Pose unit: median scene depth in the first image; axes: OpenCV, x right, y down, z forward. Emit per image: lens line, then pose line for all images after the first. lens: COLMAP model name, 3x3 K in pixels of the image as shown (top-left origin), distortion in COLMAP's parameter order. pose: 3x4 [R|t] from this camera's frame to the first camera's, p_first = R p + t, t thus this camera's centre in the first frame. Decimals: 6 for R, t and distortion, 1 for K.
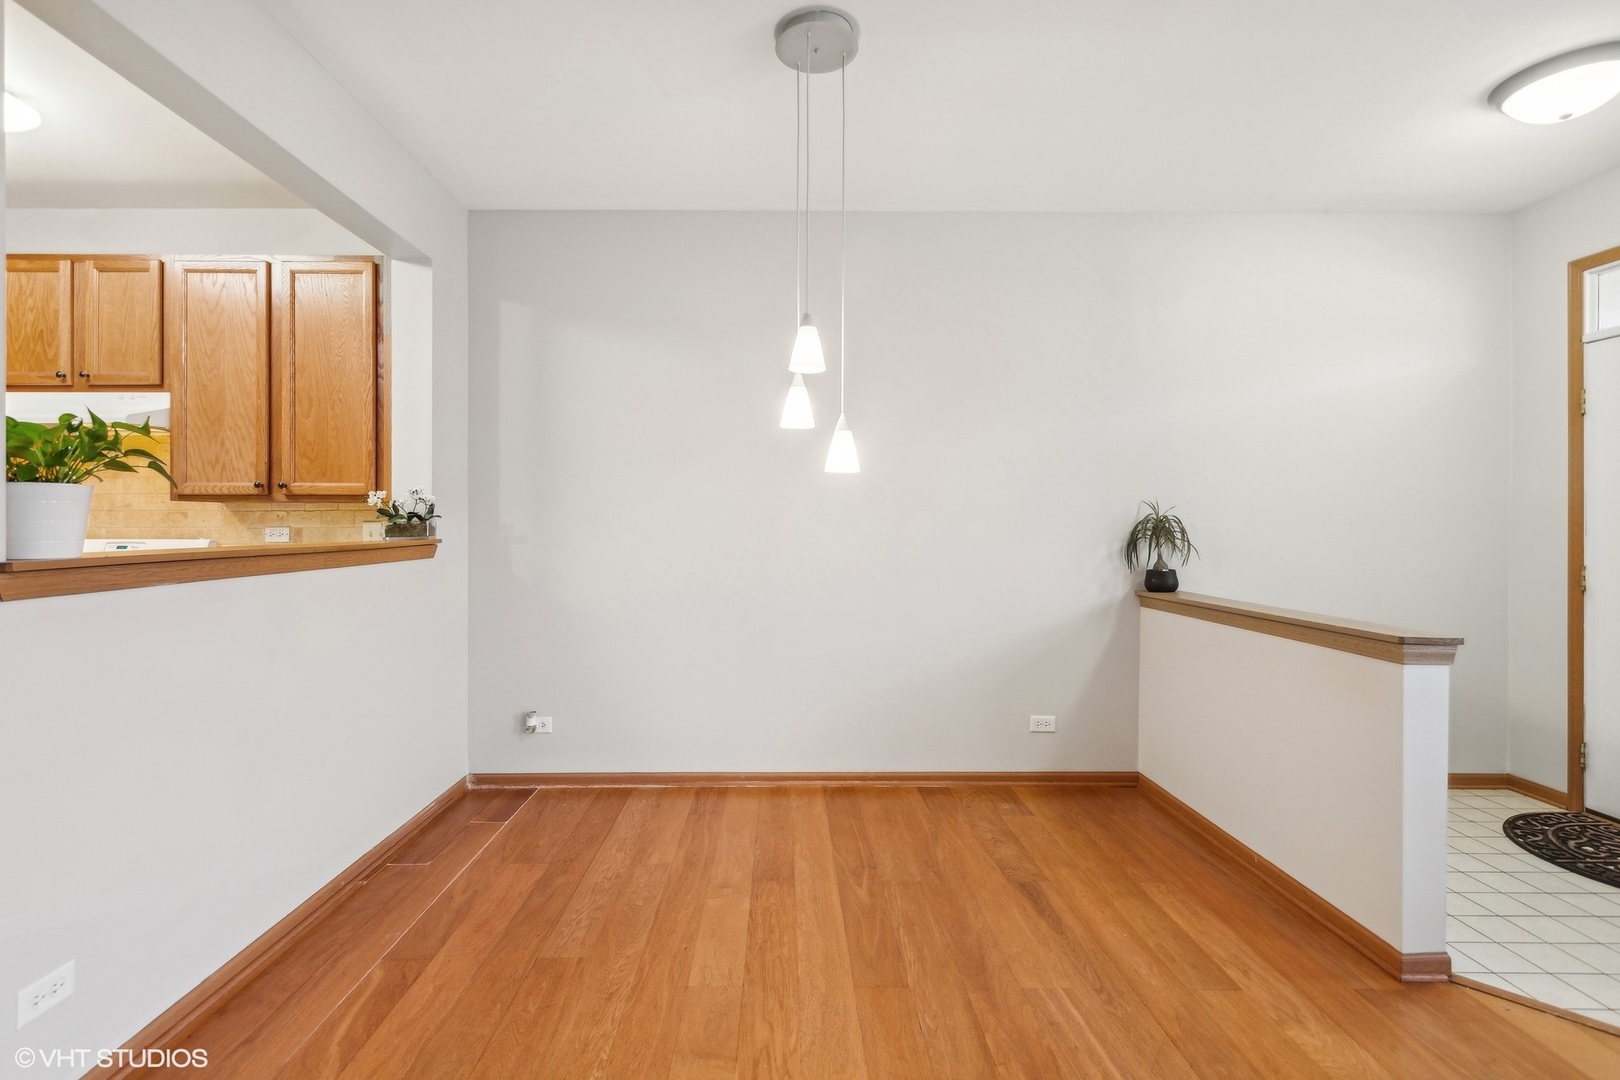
lens RADIAL K [[741.3, 0, 805.4], [0, 741.3, 532.5], [0, 0, 1]] dist [0.003381, -0.002572]
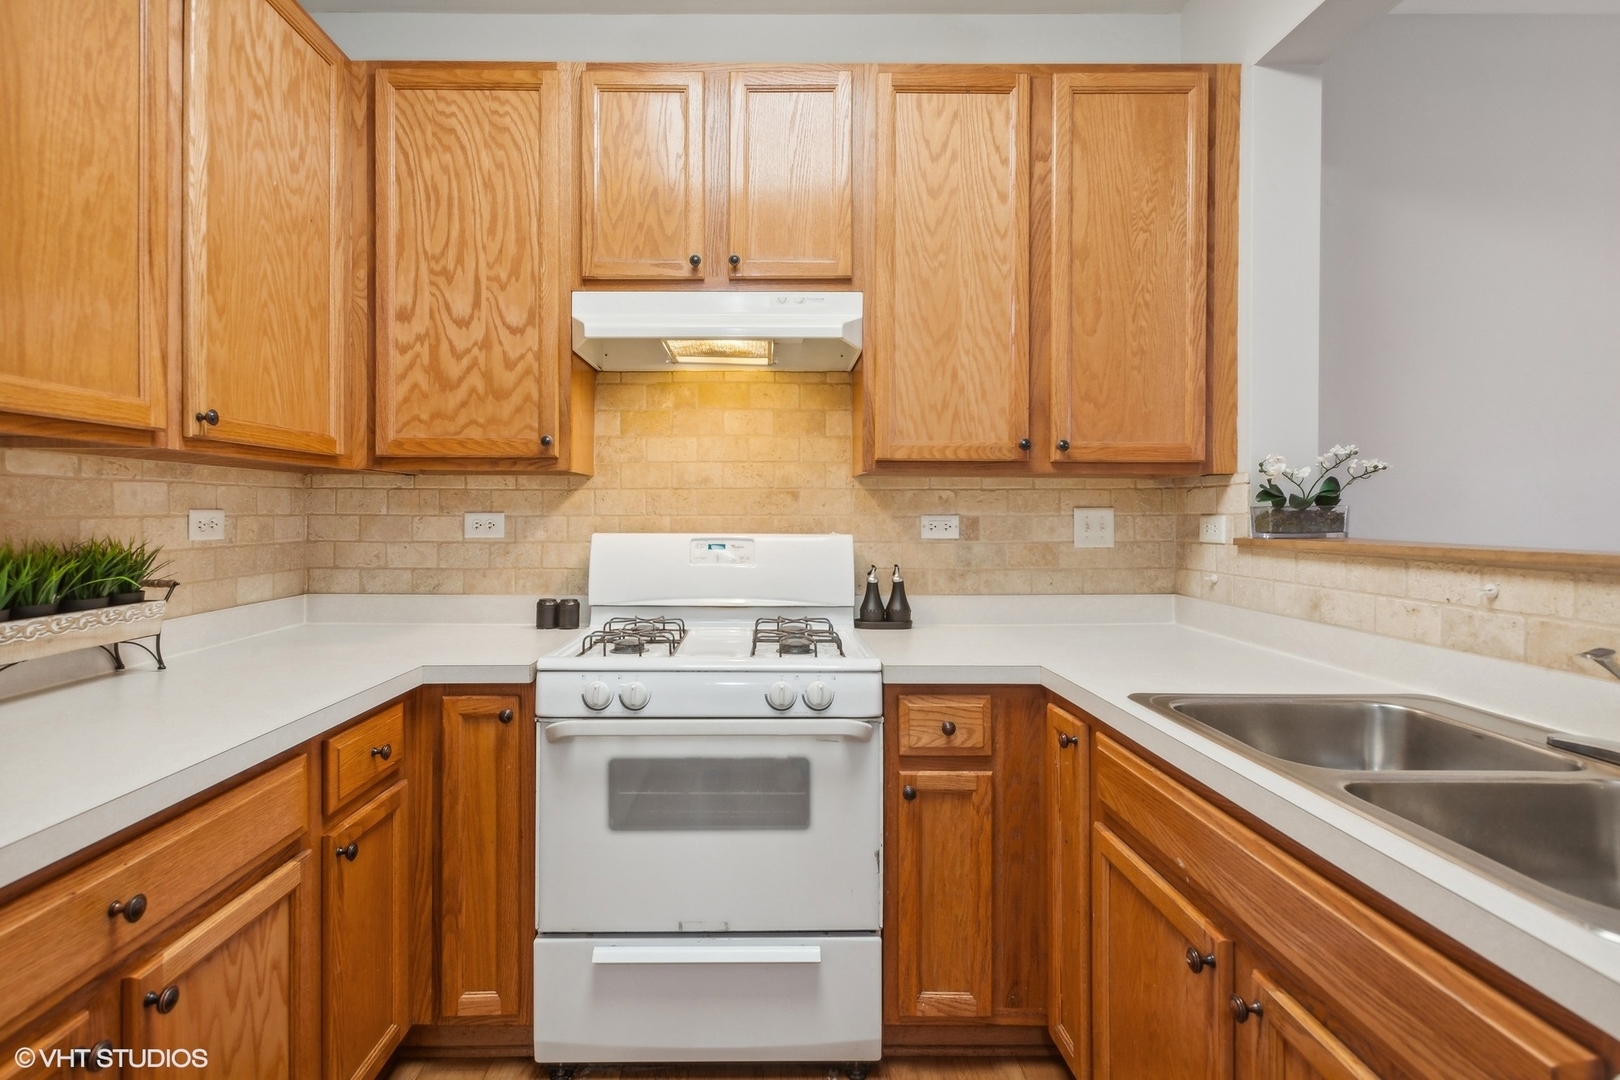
lens RADIAL K [[741.3, 0, 748.6], [0, 741.3, 518.8], [0, 0, 1]] dist [0.003381, -0.002572]
pose [[0.999892, 0.004989, -0.013857, -0.941758], [-0.005014, 0.999986, -0.001758, -0.002607], [0.013848, 0.001828, 0.999902, 0.396520]]
